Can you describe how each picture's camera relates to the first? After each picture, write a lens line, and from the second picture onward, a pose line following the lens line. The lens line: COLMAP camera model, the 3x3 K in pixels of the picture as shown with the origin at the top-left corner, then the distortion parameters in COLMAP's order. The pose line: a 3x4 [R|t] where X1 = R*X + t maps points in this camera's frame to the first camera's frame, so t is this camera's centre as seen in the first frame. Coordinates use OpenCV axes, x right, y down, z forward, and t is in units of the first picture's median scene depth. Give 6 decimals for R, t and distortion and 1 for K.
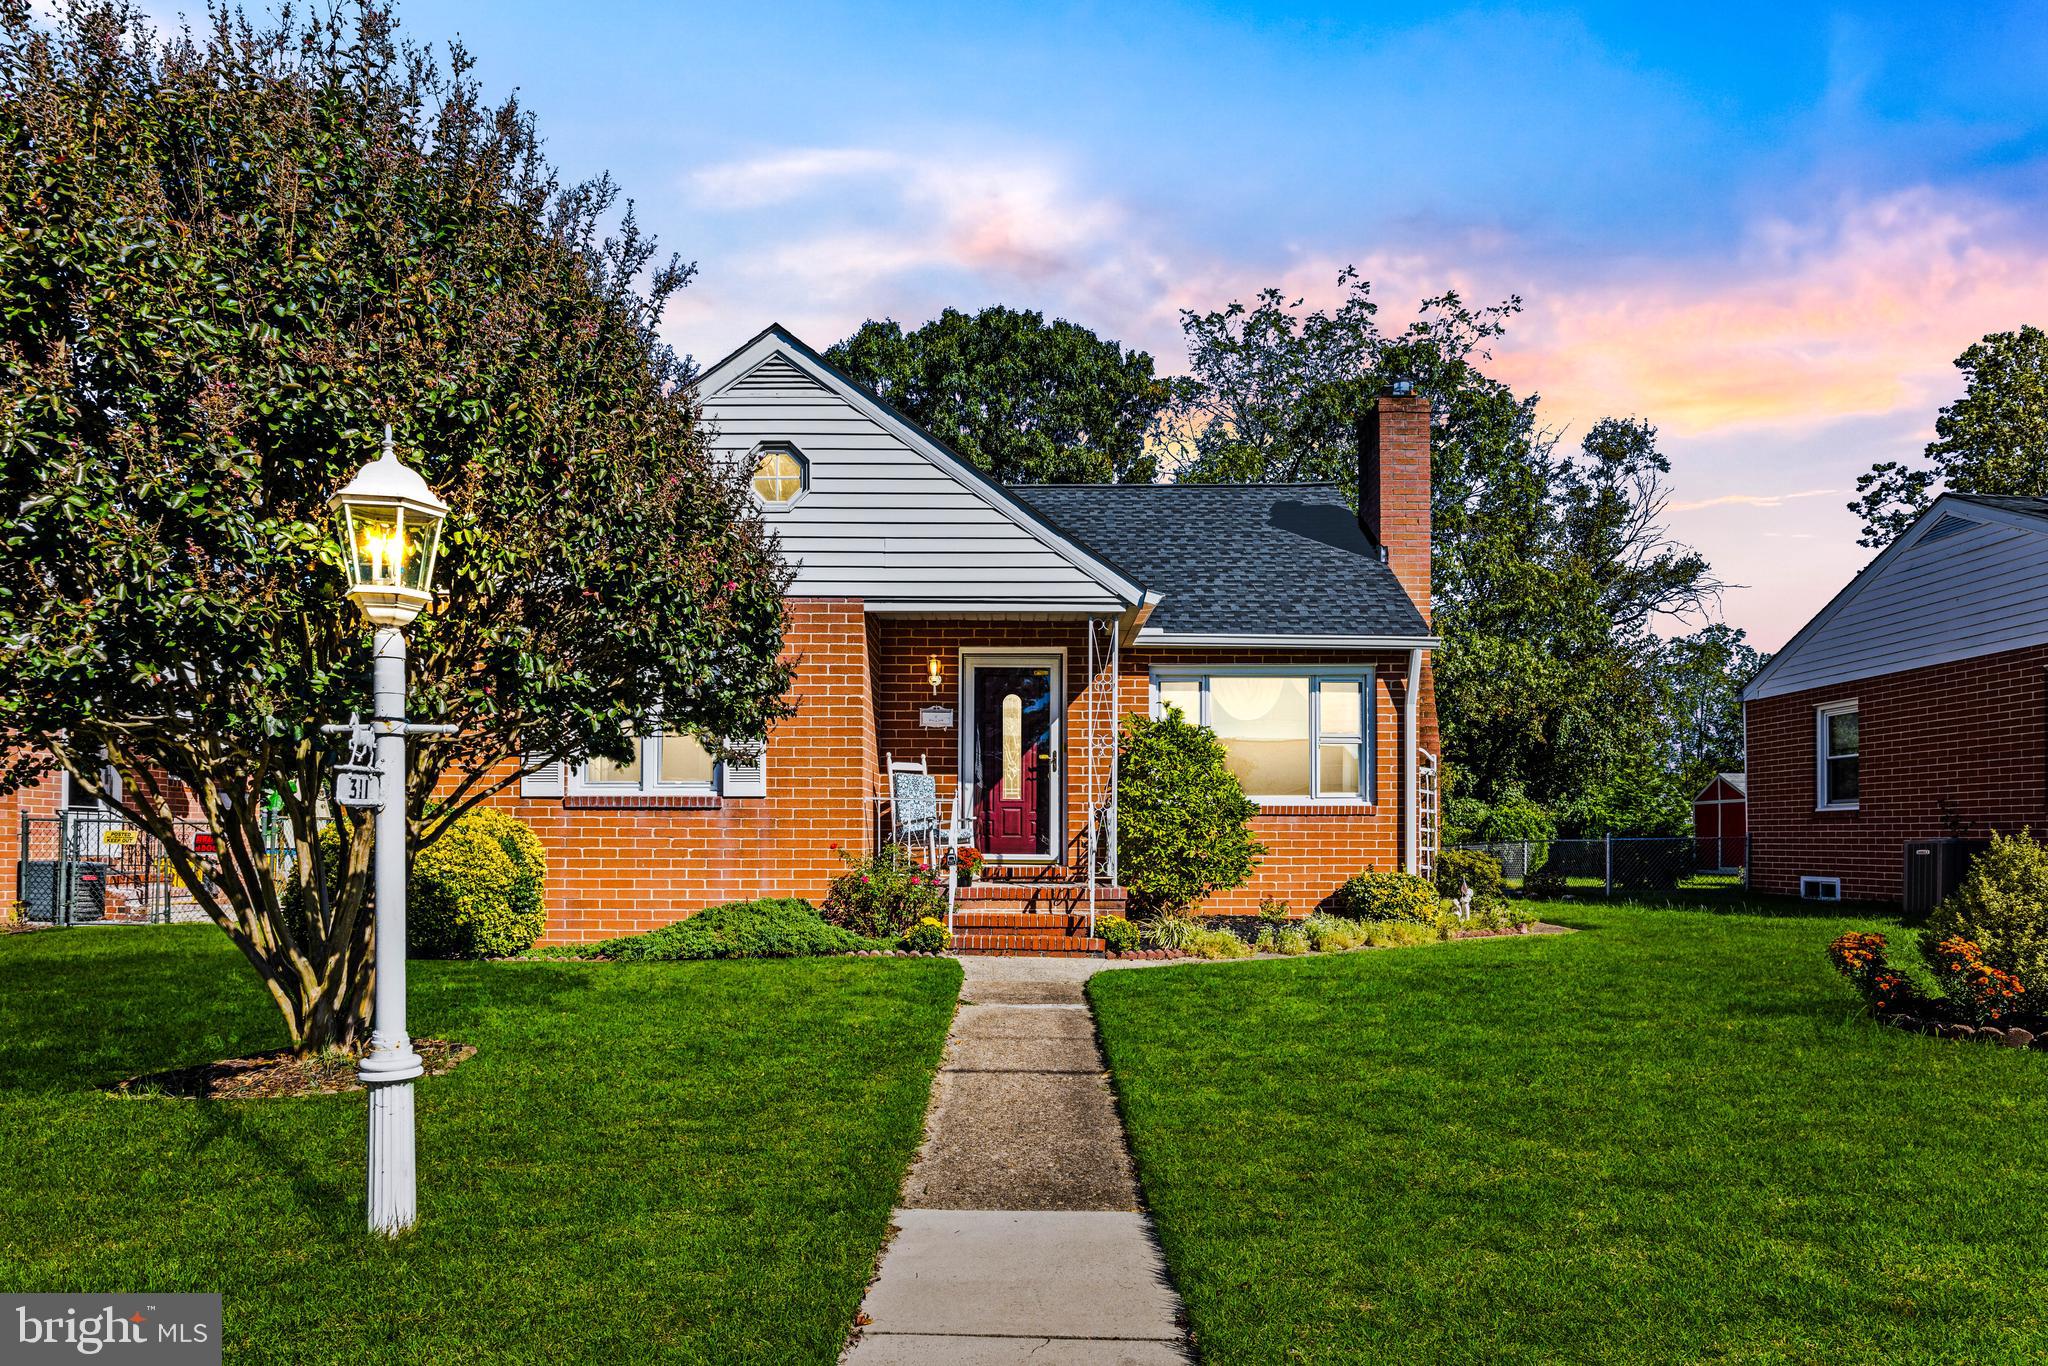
lens RADIAL K [[2376.7, 0, 1019.4], [0, 2376.7, 692.0], [0, 0, 1]] dist [-0.010841, 0.000000]
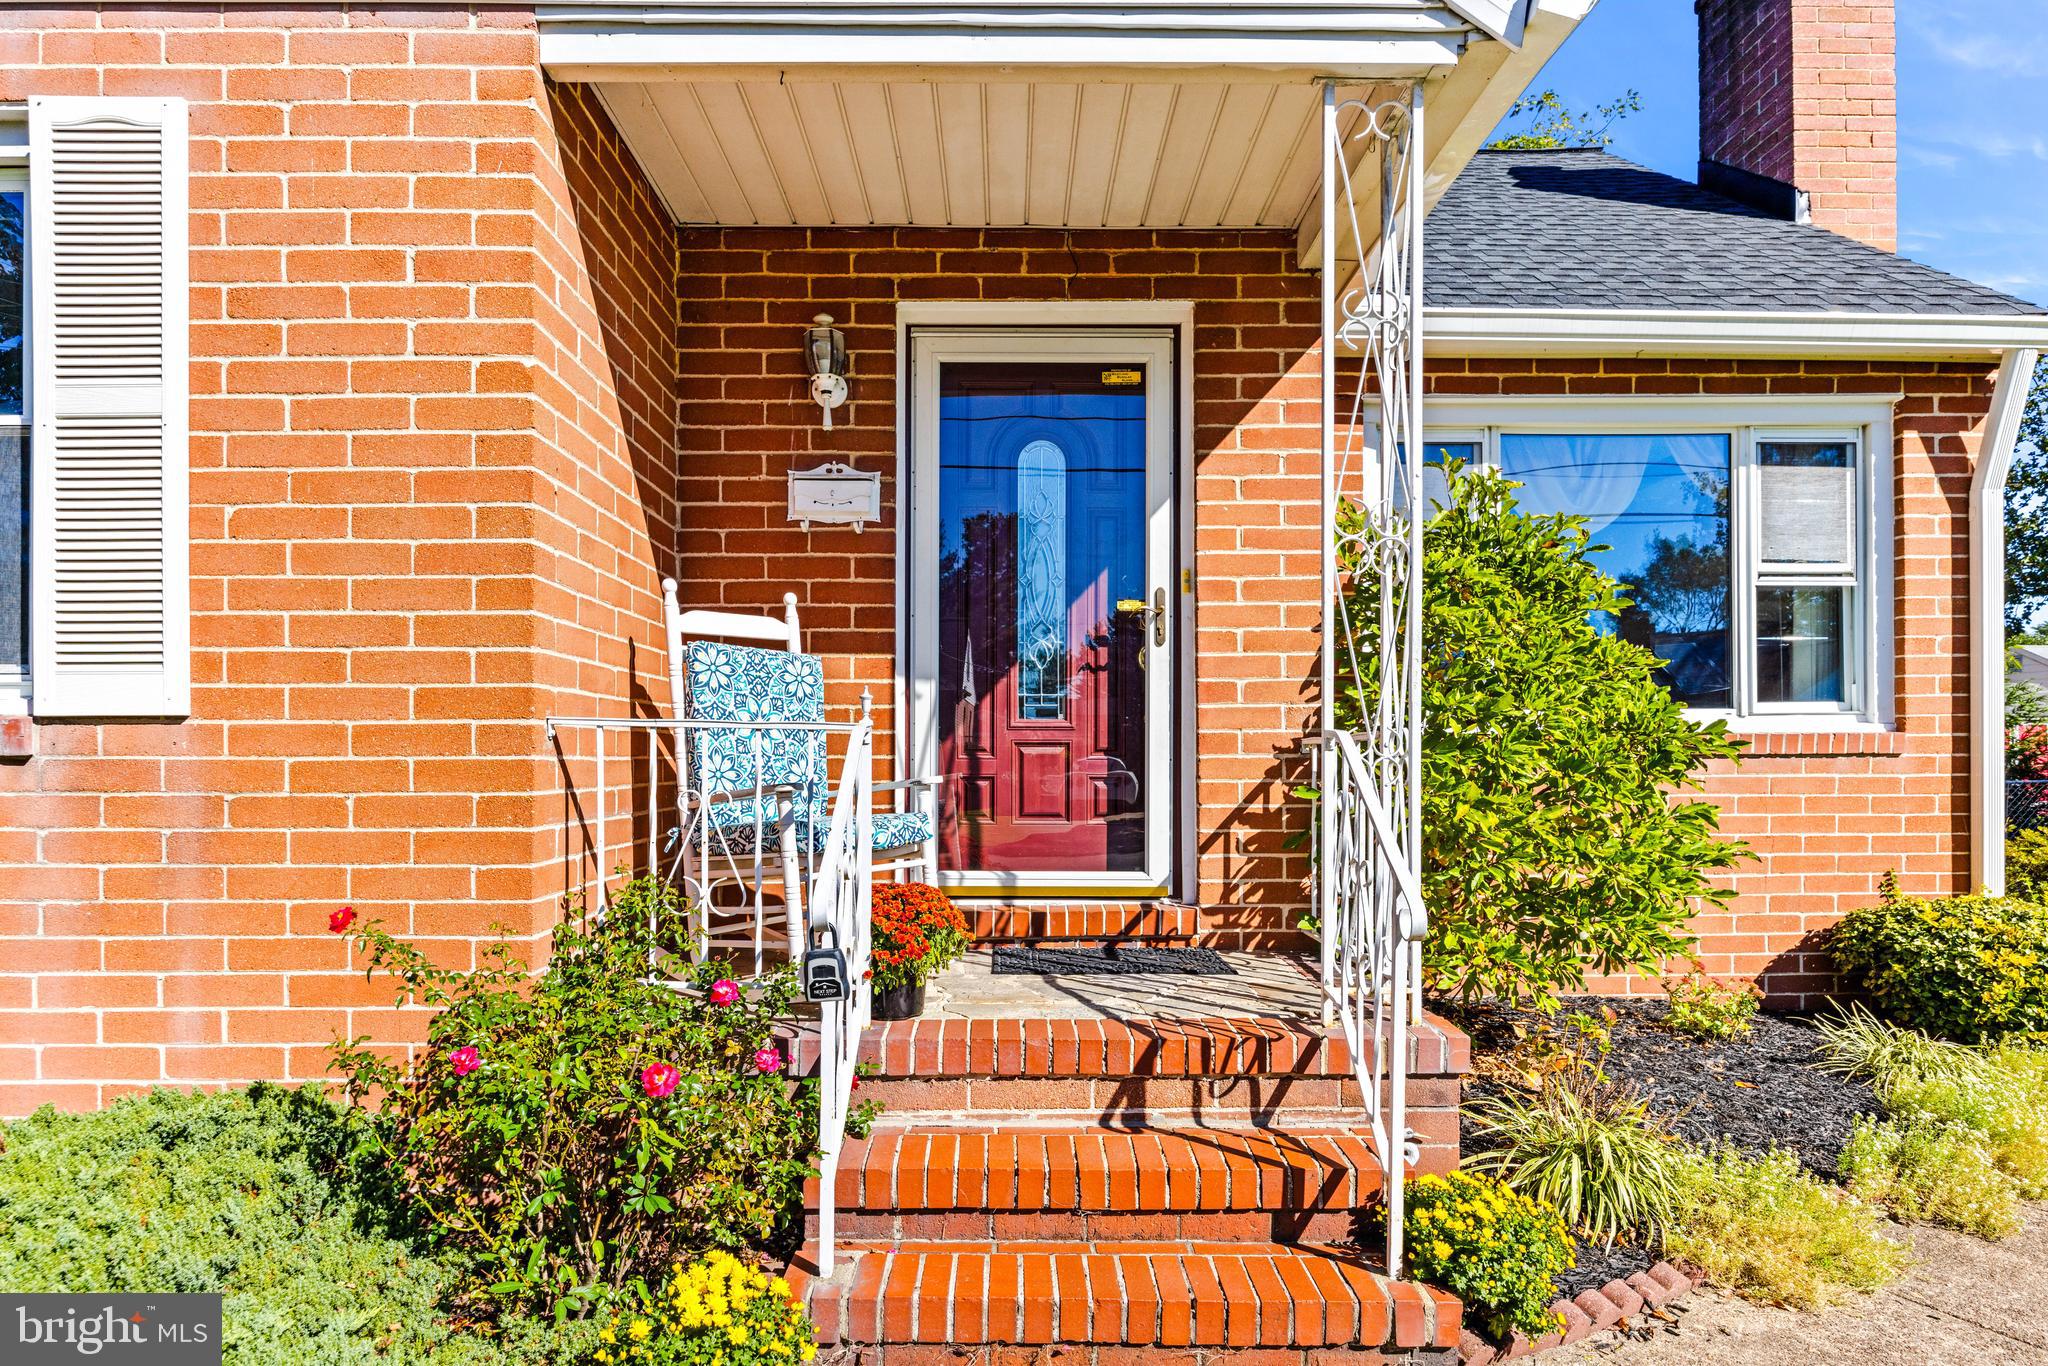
lens RADIAL K [[2376.7, 0, 1024.0], [0, 2376.7, 679.5], [0, 0, 1]] dist [-0.010841, 0.000000]
pose [[0.999979, -0.003665, 0.005315, -0.008044], [0.003510, 0.999578, 0.028819, 0.028297], [-0.005418, -0.028800, 0.999571, 0.638850]]
